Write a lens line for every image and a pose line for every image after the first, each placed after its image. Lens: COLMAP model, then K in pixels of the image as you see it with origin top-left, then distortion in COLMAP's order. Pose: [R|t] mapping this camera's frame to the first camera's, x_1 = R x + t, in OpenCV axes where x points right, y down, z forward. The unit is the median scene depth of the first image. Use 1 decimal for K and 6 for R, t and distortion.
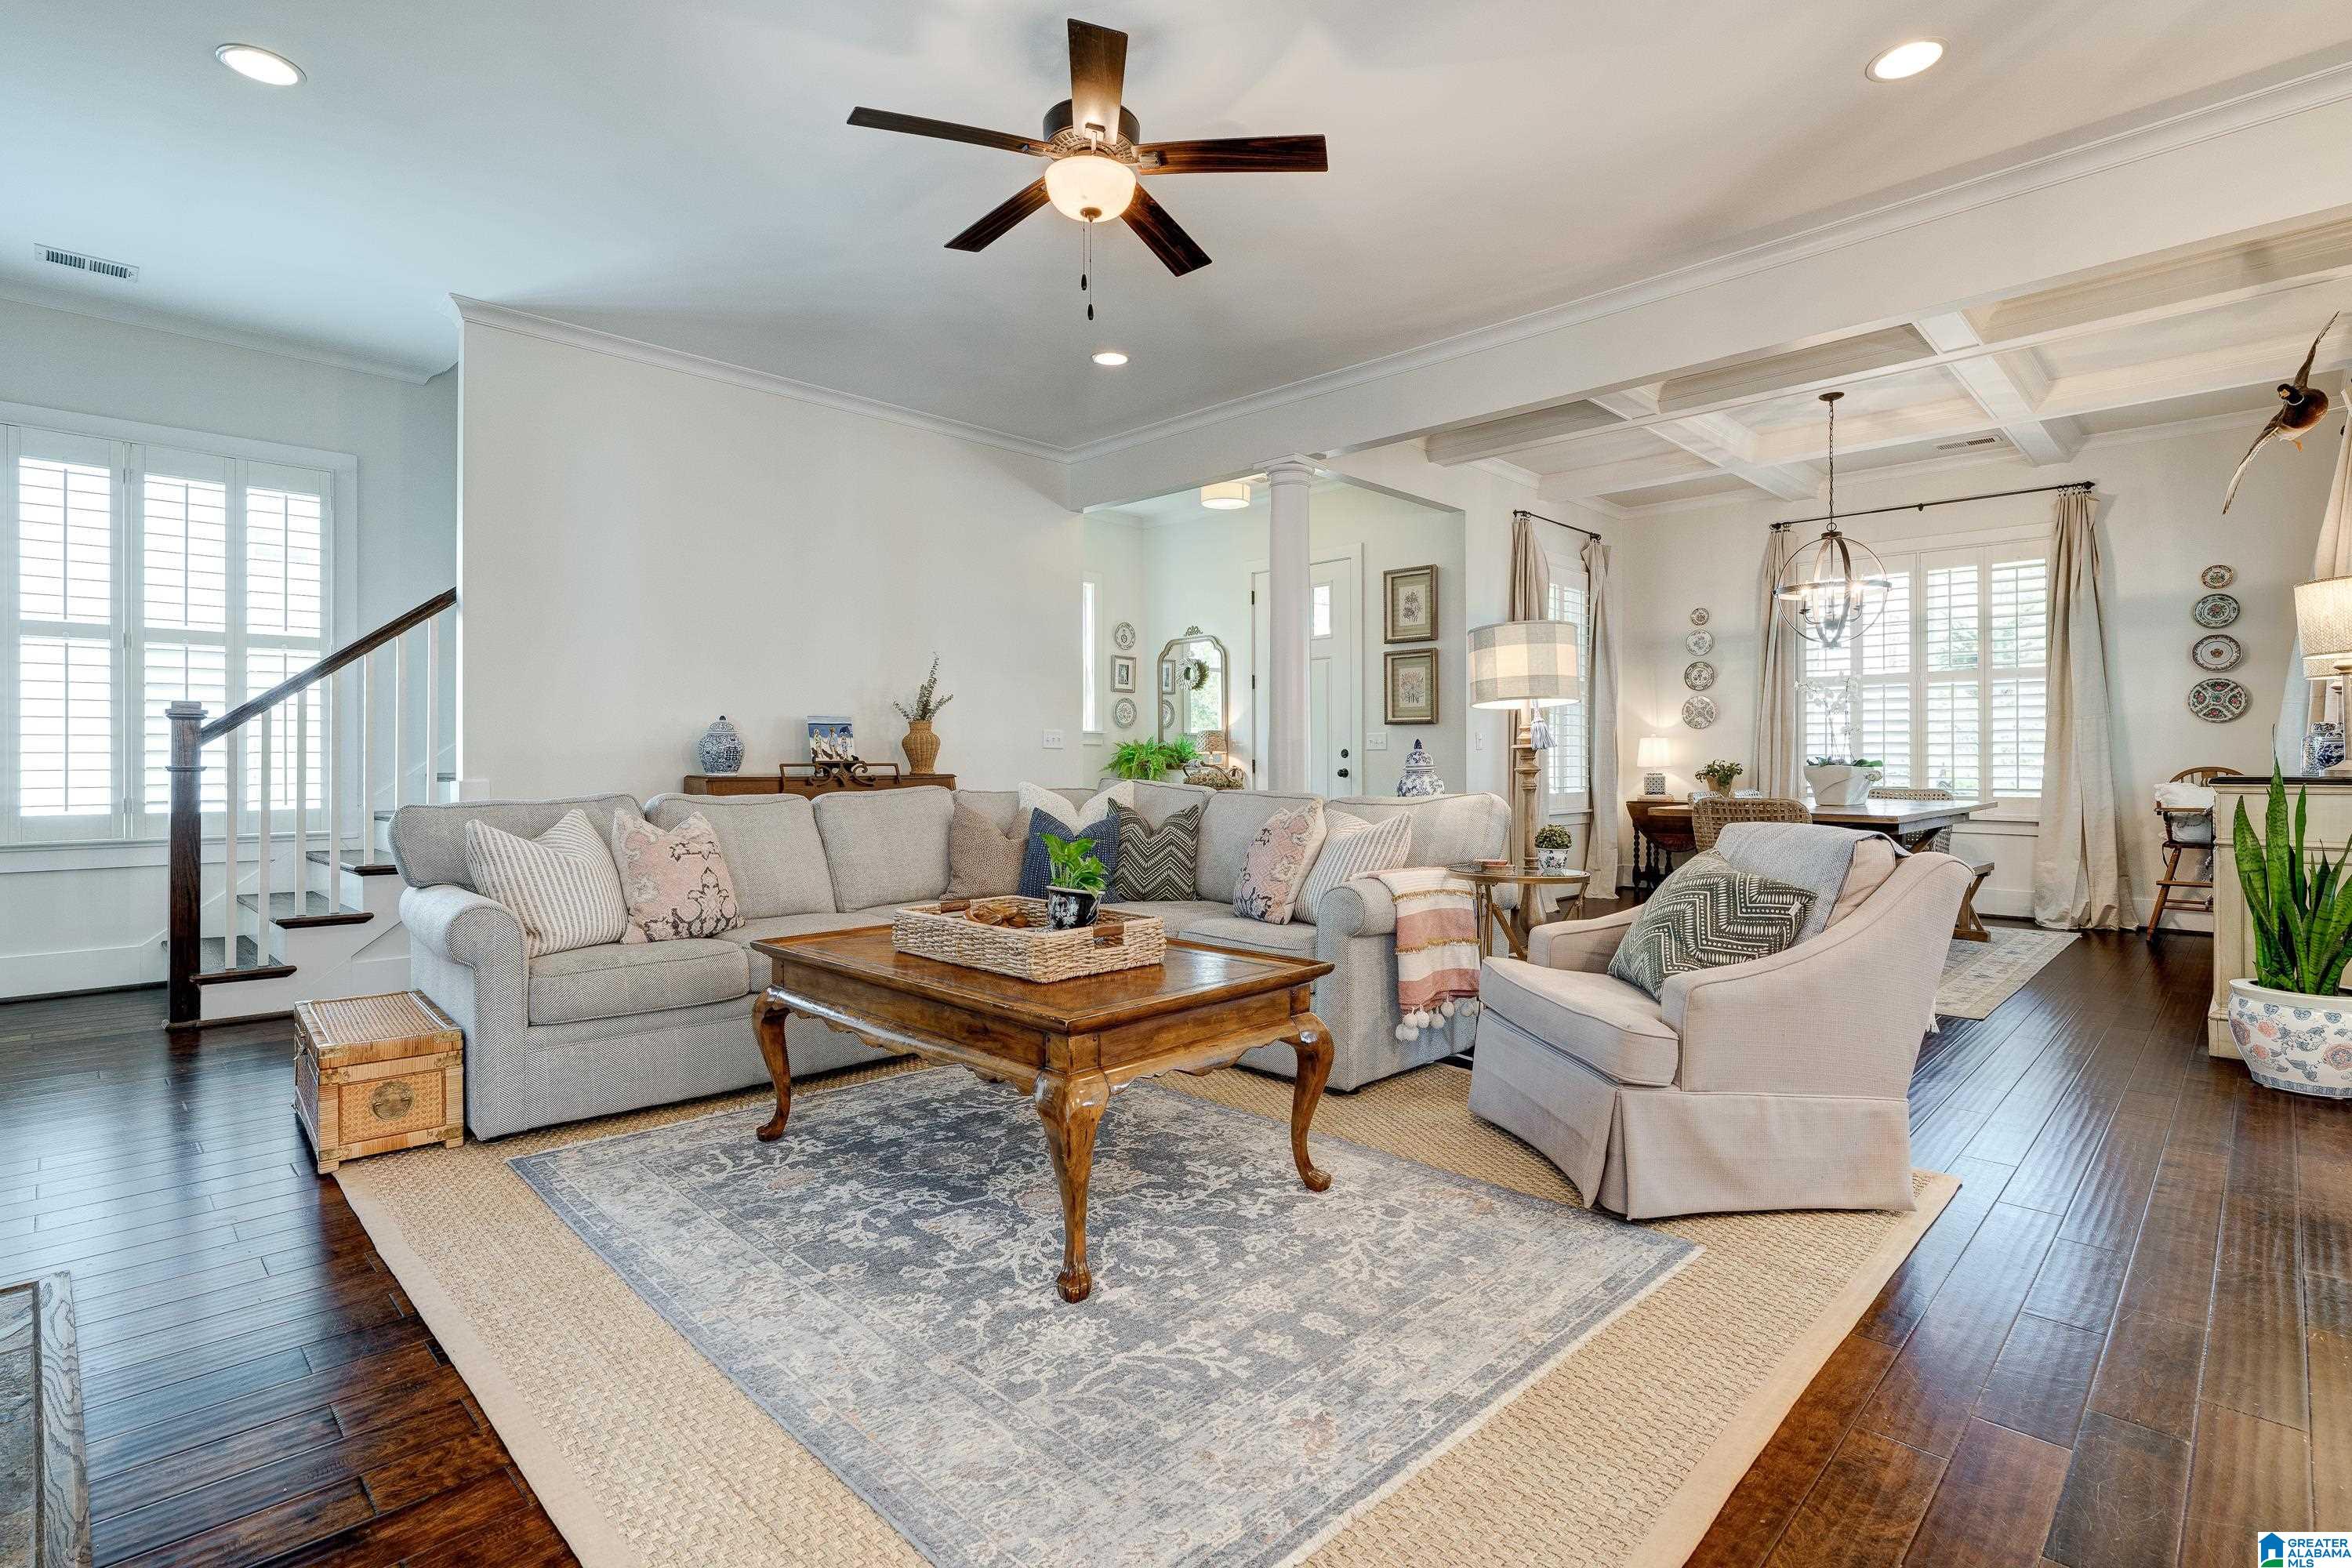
lens RADIAL K [[1131.3, 0, 1183.2], [0, 1131.3, 755.8], [0, 0, 1]] dist [-0.006174, 0.005121]
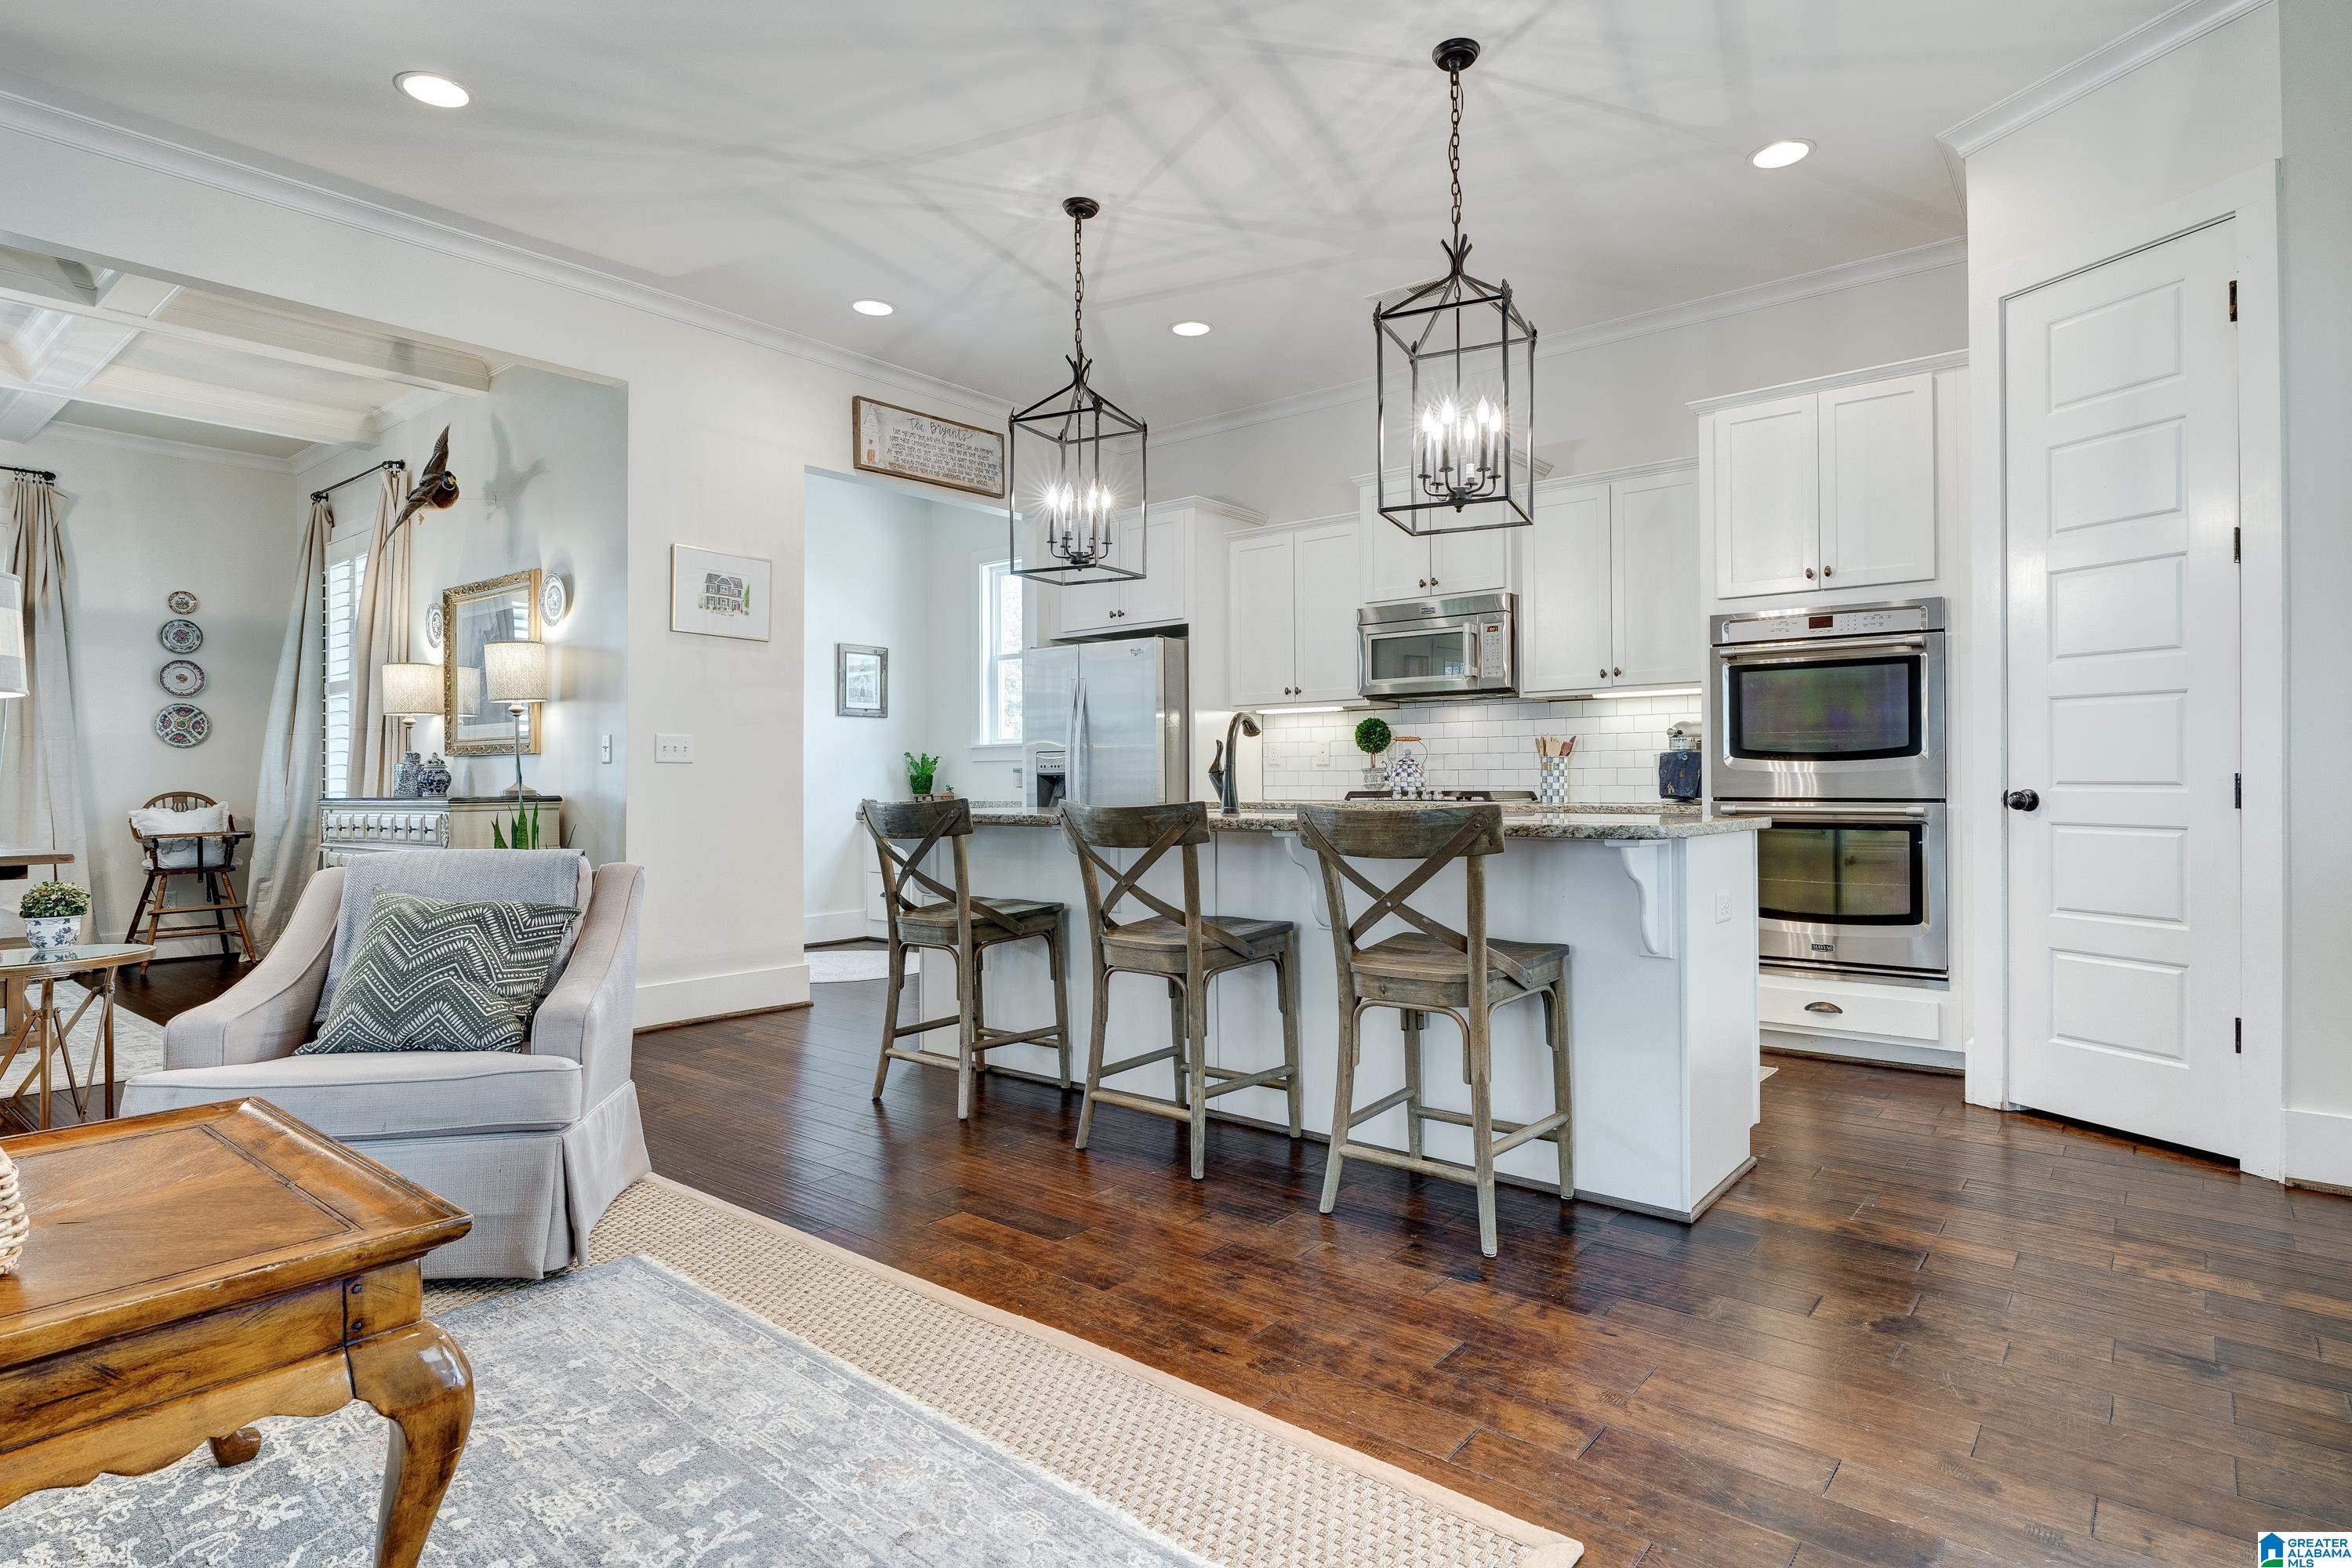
lens RADIAL K [[1204.8, 0, 1182.8], [0, 1204.8, 772.6], [0, 0, 1]] dist [-0.005643, 0.000225]
pose [[-0.089016, 0.005310, 0.996016, -0.227415], [0.002220, 0.999984, -0.005132, 0.000636], [-0.996028, 0.001754, -0.089026, 0.200934]]
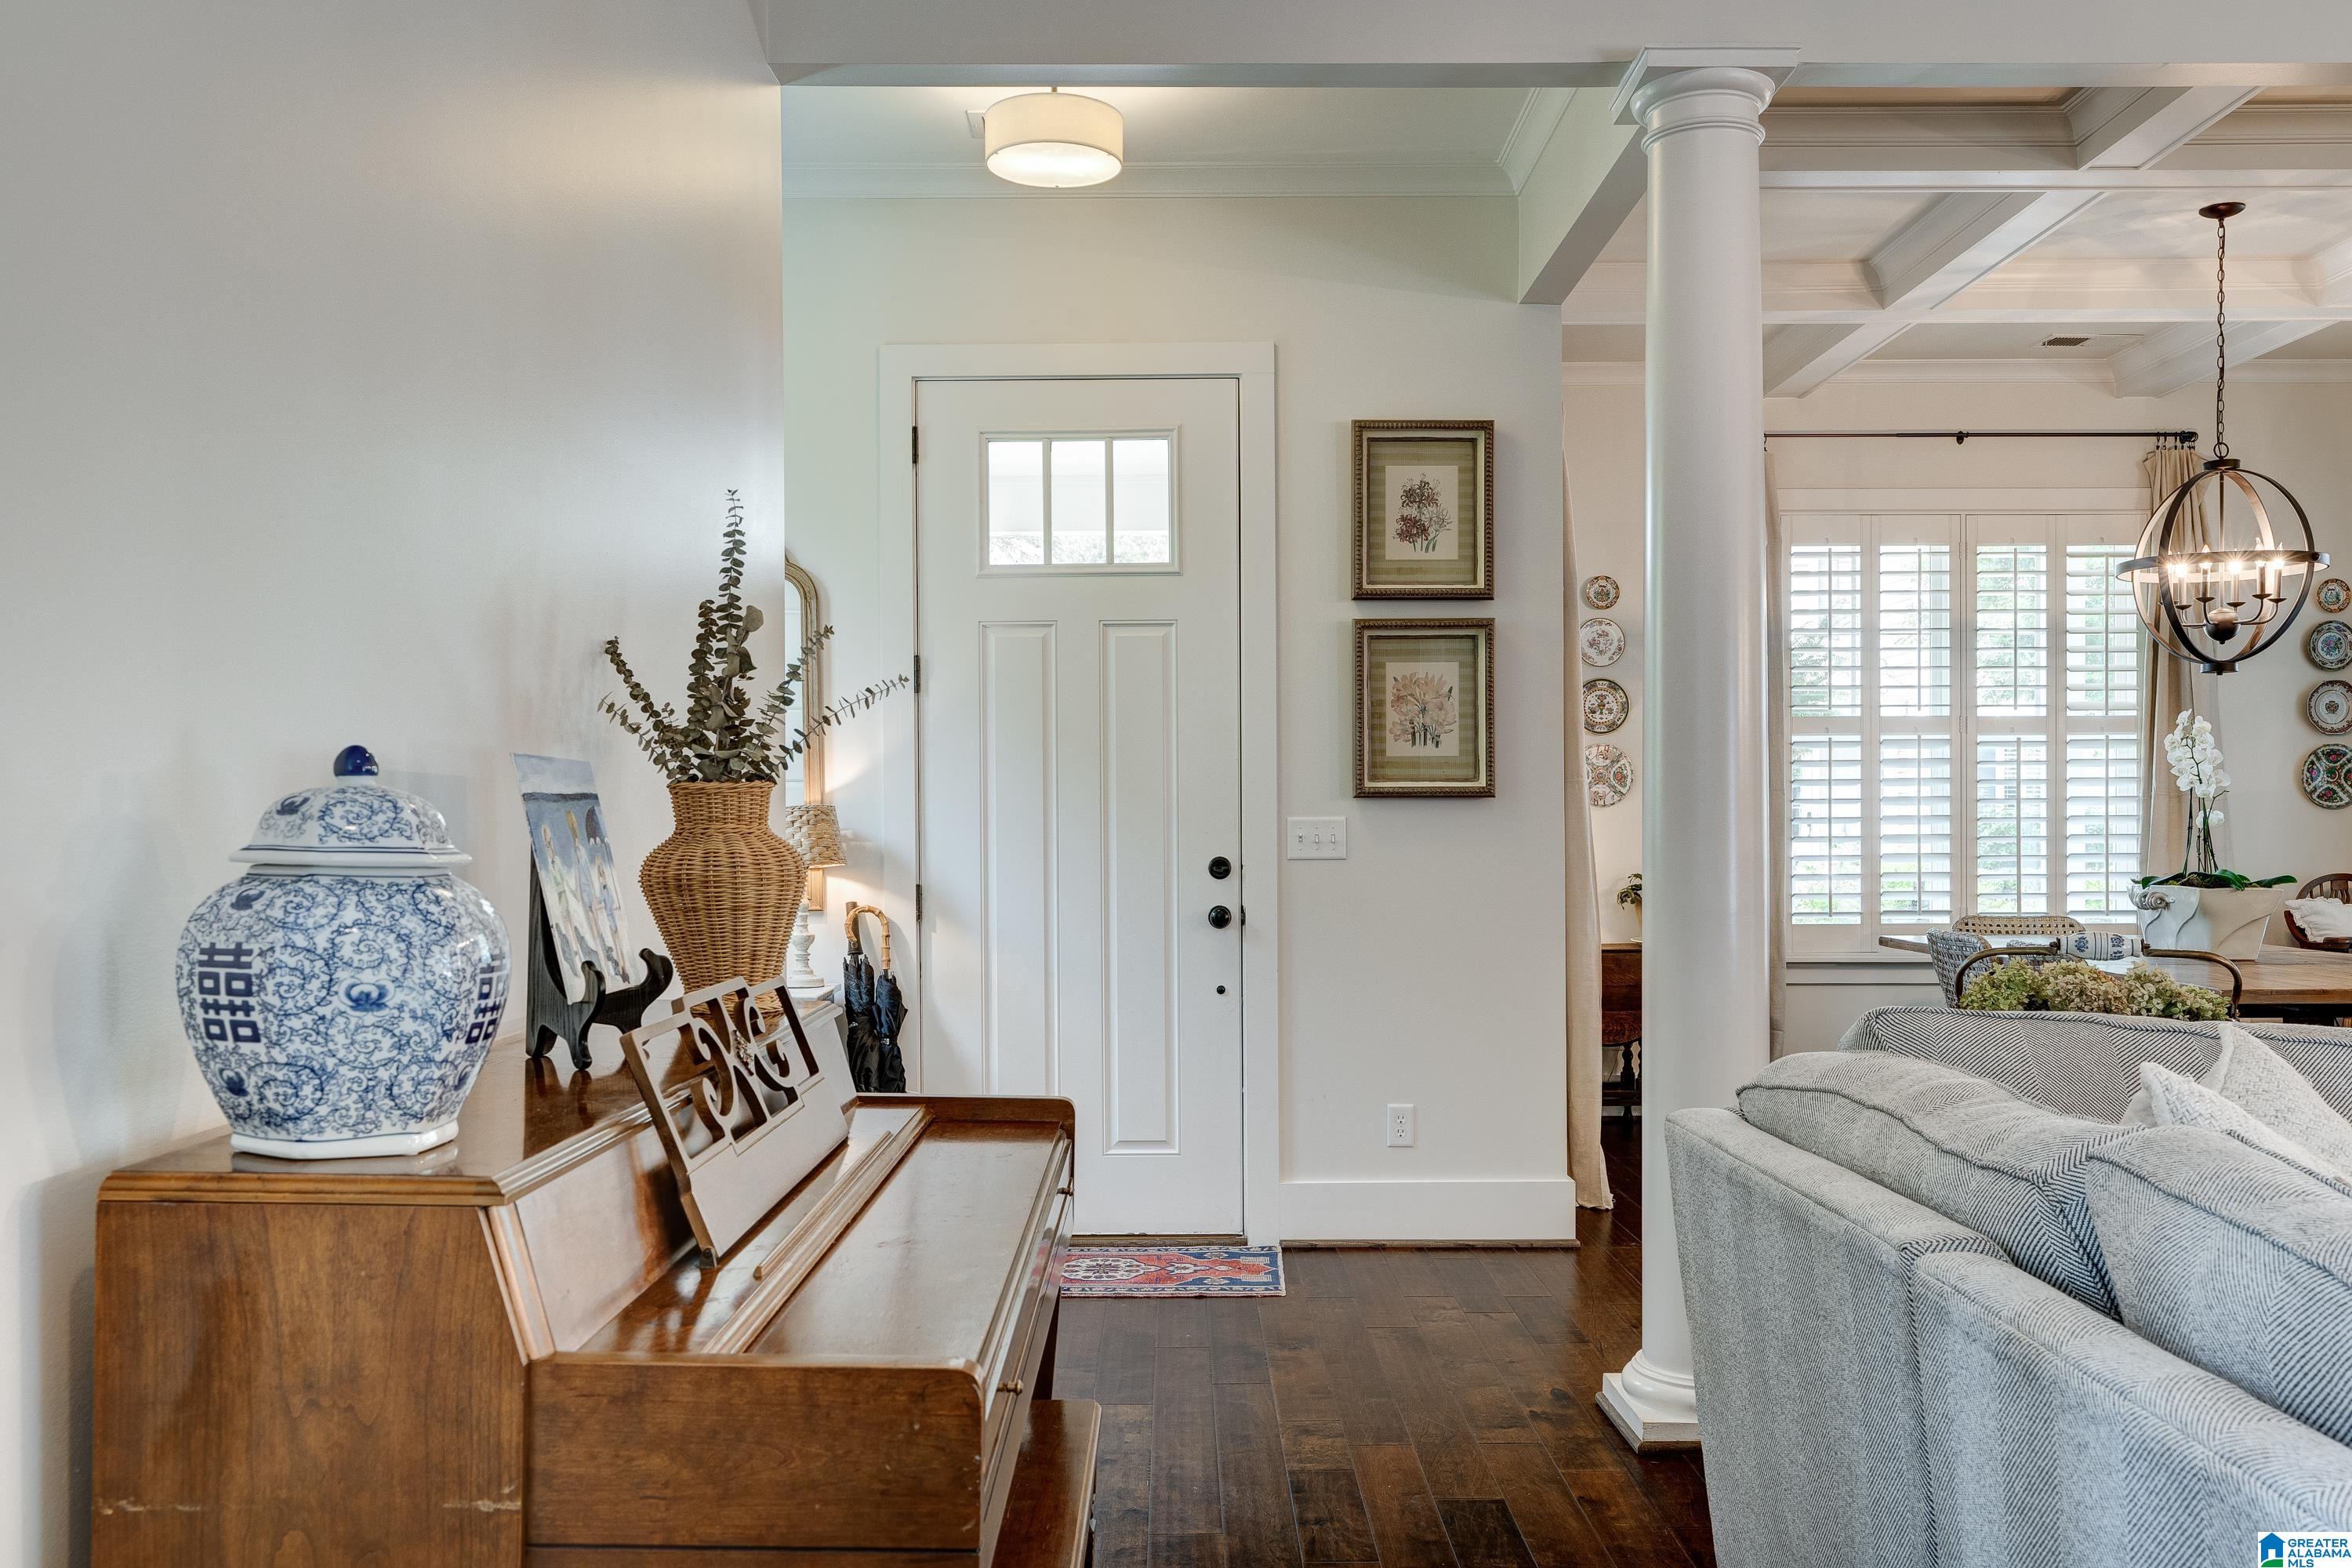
lens RADIAL K [[2027.8, 0, 1162.4], [0, 2027.8, 835.2], [0, 0, 1]] dist [0.000549, 0.003232]
pose [[0.712329, -0.005245, 0.701826, -0.424886], [0.003077, 0.999986, 0.004350, -0.019252], [-0.701839, -0.000939, 0.712335, 0.584030]]
